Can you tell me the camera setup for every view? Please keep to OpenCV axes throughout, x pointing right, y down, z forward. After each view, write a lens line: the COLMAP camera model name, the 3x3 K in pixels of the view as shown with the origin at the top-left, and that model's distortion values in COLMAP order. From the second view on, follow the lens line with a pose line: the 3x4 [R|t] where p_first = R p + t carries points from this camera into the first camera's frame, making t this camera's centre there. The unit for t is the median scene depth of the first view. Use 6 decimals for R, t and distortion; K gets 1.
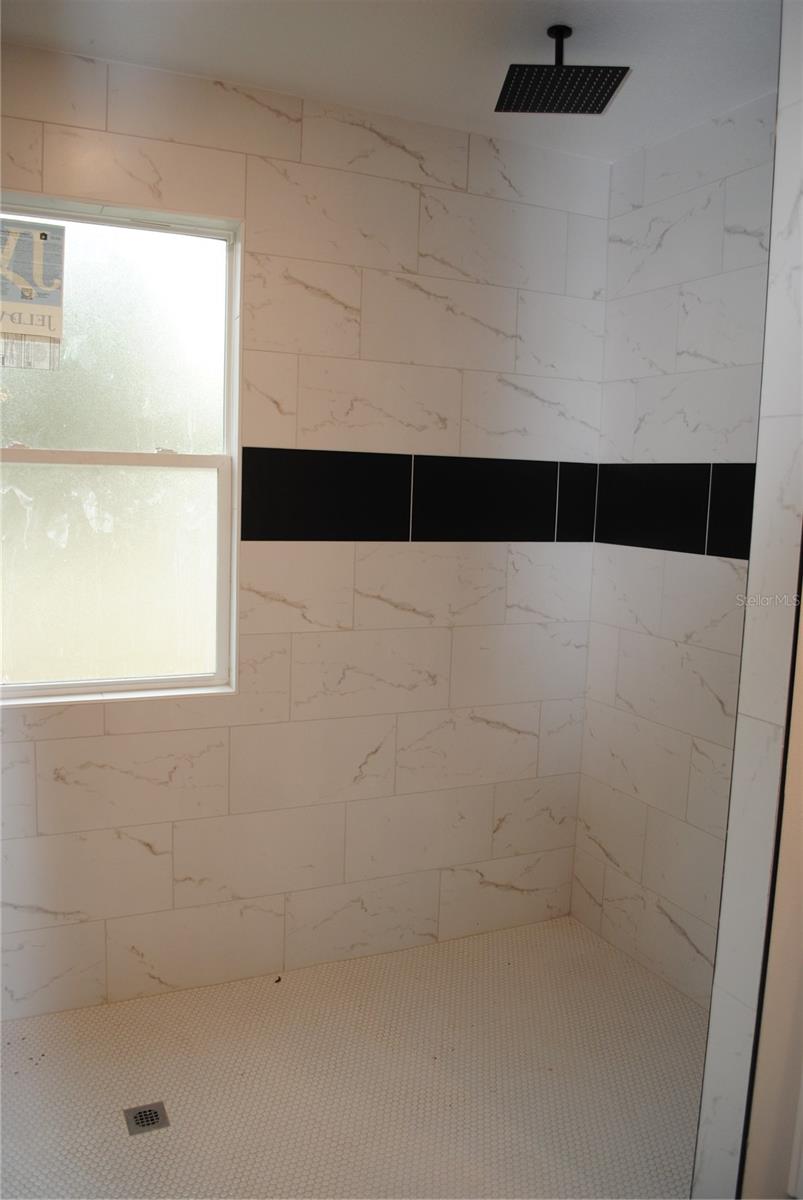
lens RADIAL K [[945.8, 0, 402.2], [0, 945.8, 591.7], [0, 0, 1]] dist [-0.086410, 0.011918]
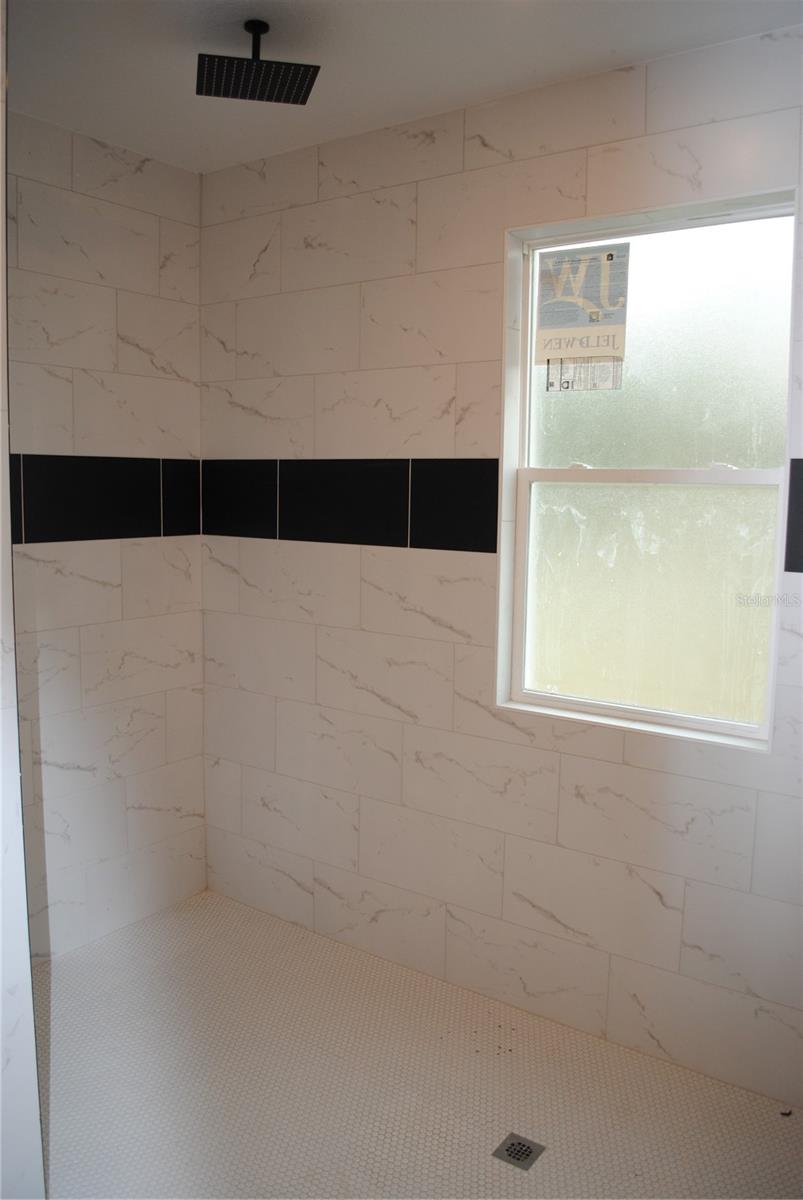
lens RADIAL K [[945.8, 0, 402.2], [0, 945.8, 591.7], [0, 0, 1]] dist [-0.086410, 0.011918]
pose [[0.489455, 0.072946, -0.868972, 0.400500], [-0.099234, 0.994681, 0.027605, -0.027086], [0.866364, 0.072720, 0.494090, 0.320024]]
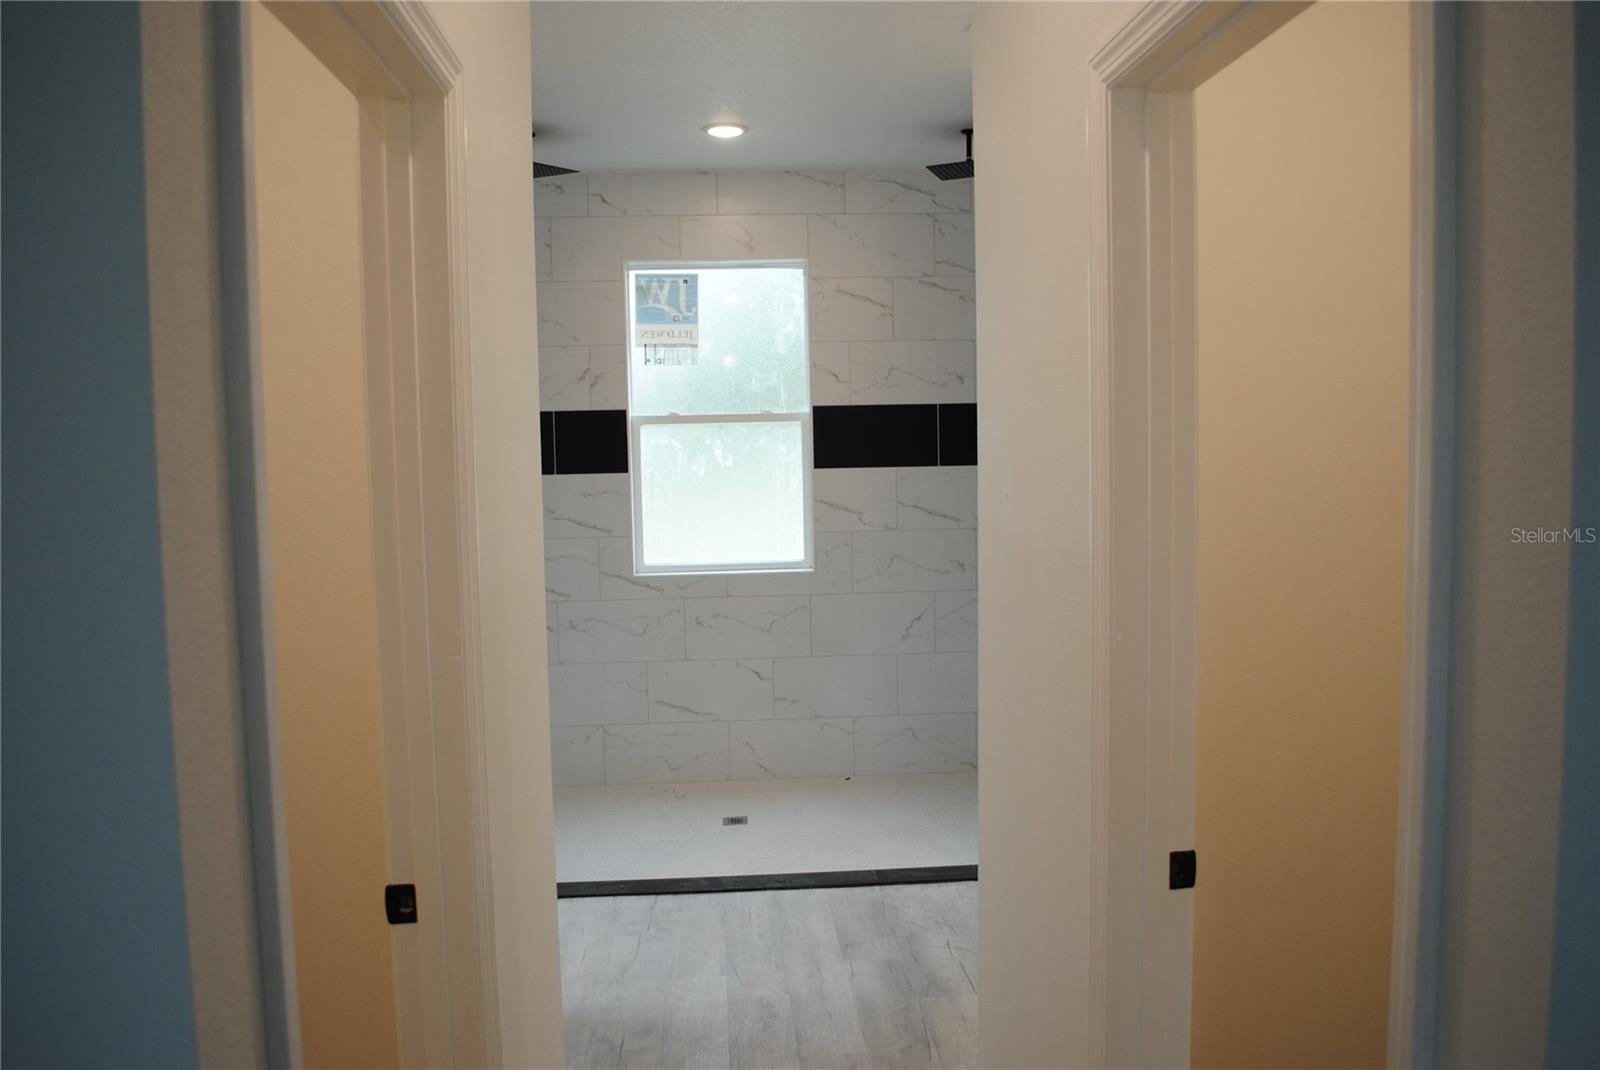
lens RADIAL K [[1261.1, 0, 809.5], [0, 1261.1, 531.5], [0, 0, 1]] dist [-0.086410, 0.011918]
pose [[0.935723, -0.025575, -0.351808, 0.552507], [0.010347, 0.998929, -0.045098, 0.143483], [0.352585, 0.038559, 0.934985, -0.917119]]
